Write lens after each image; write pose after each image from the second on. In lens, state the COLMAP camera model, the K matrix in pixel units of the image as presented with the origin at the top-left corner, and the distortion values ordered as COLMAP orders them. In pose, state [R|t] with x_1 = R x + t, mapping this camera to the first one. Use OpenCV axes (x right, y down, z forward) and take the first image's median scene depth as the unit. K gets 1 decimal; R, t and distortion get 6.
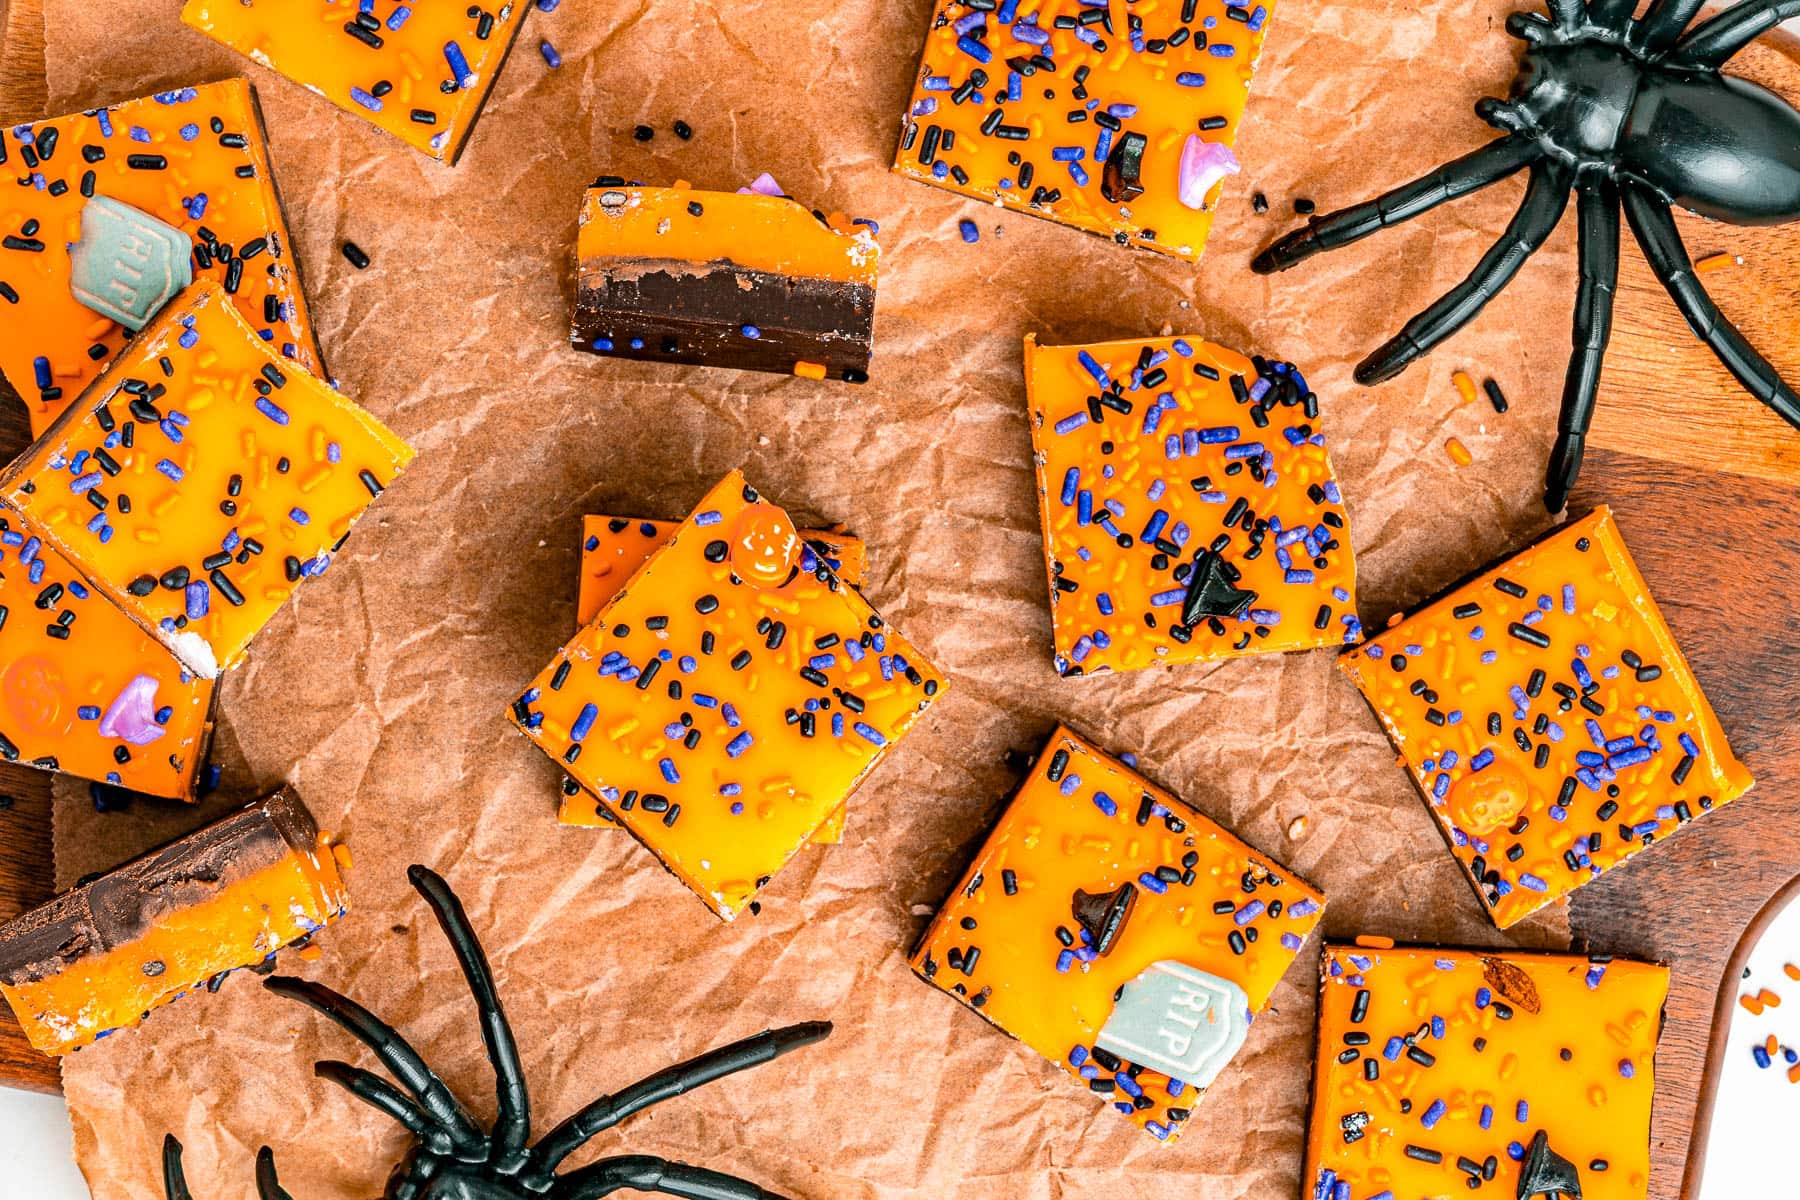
lens RADIAL K [[7492.1, 0, 900.0], [0, 7492.1, 600.0], [0, 0, 1]] dist [-0.069523, 3.227357]
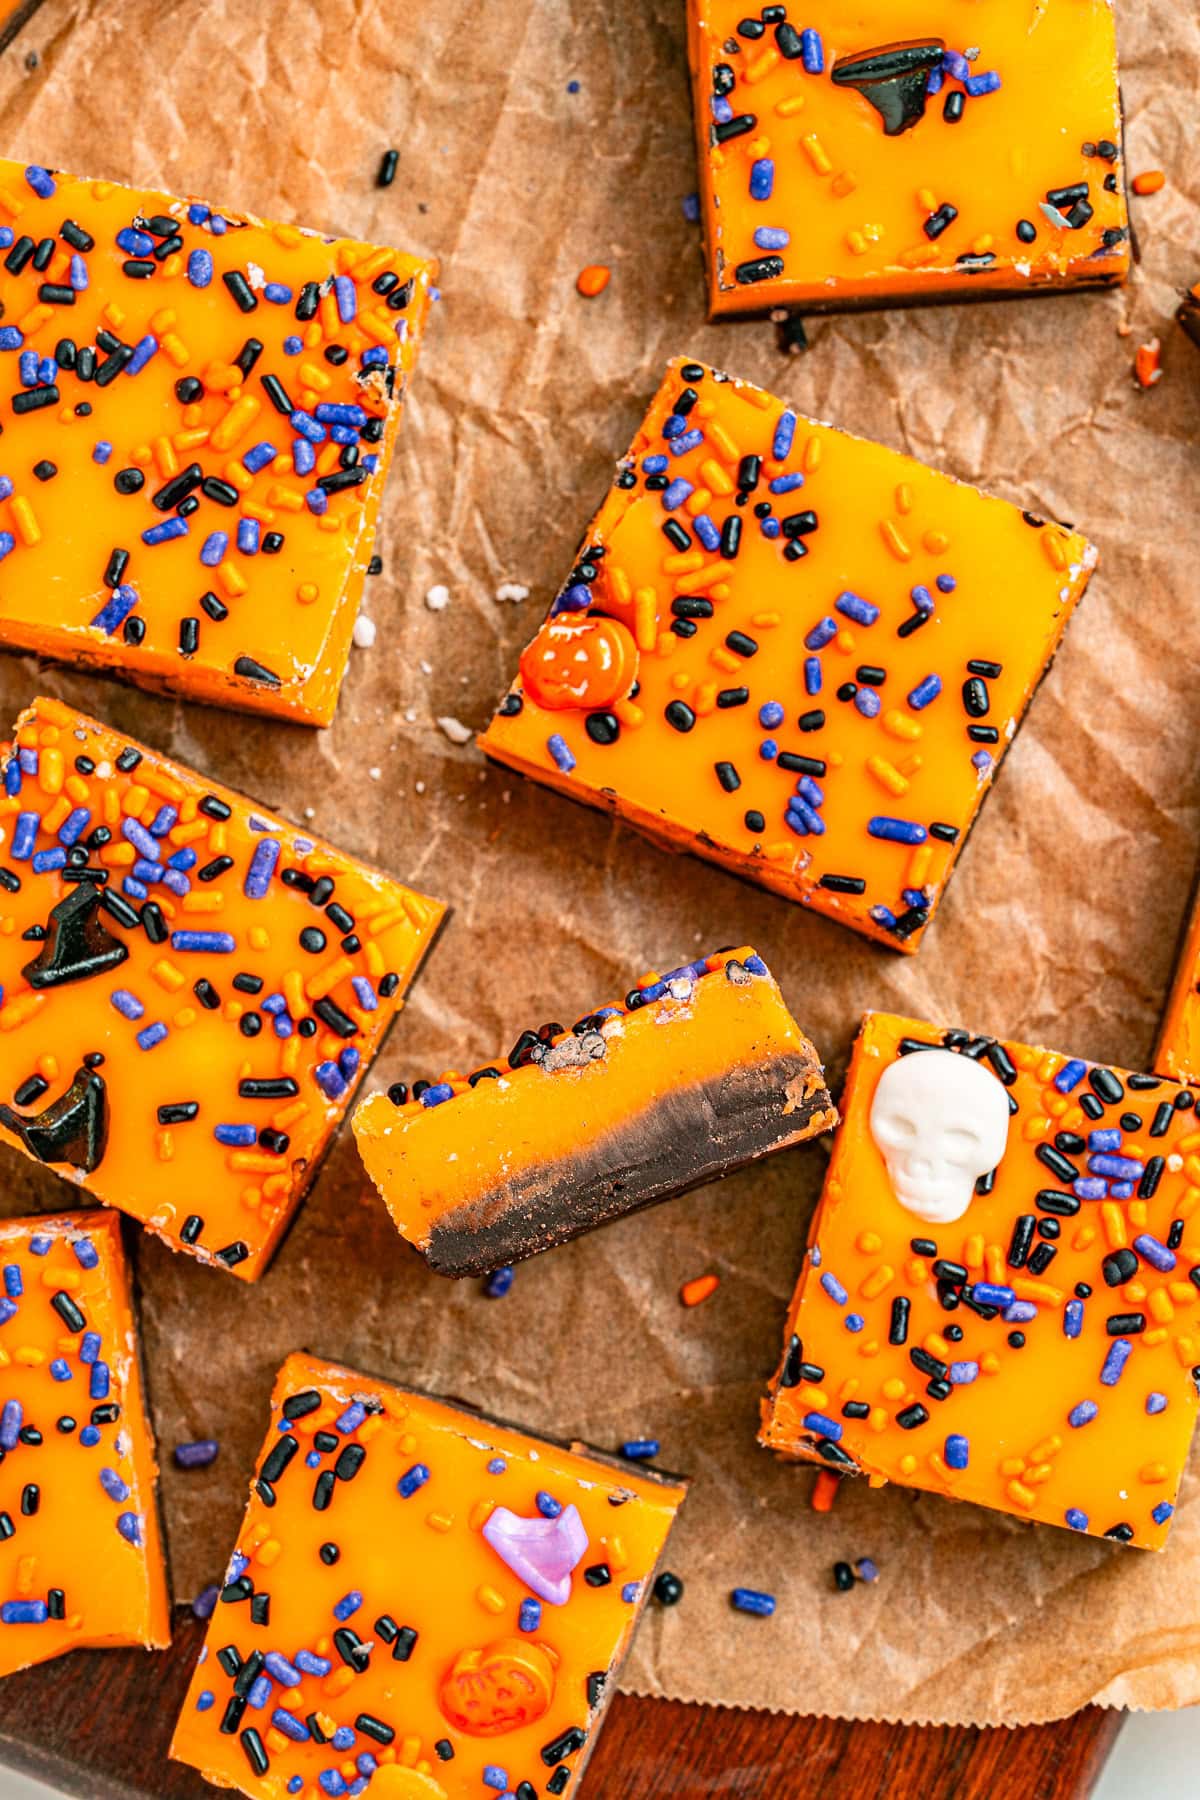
lens RADIAL K [[7492.1, 0, 600.0], [0, 7492.1, 900.0], [0, 0, 1]] dist [-0.069523, 3.227357]
pose [[-0.313861, -0.948079, -0.051353, -0.003820], [0.949448, -0.313757, -0.010278, -0.004687], [-0.006368, -0.051983, 0.998628, 0.304387]]
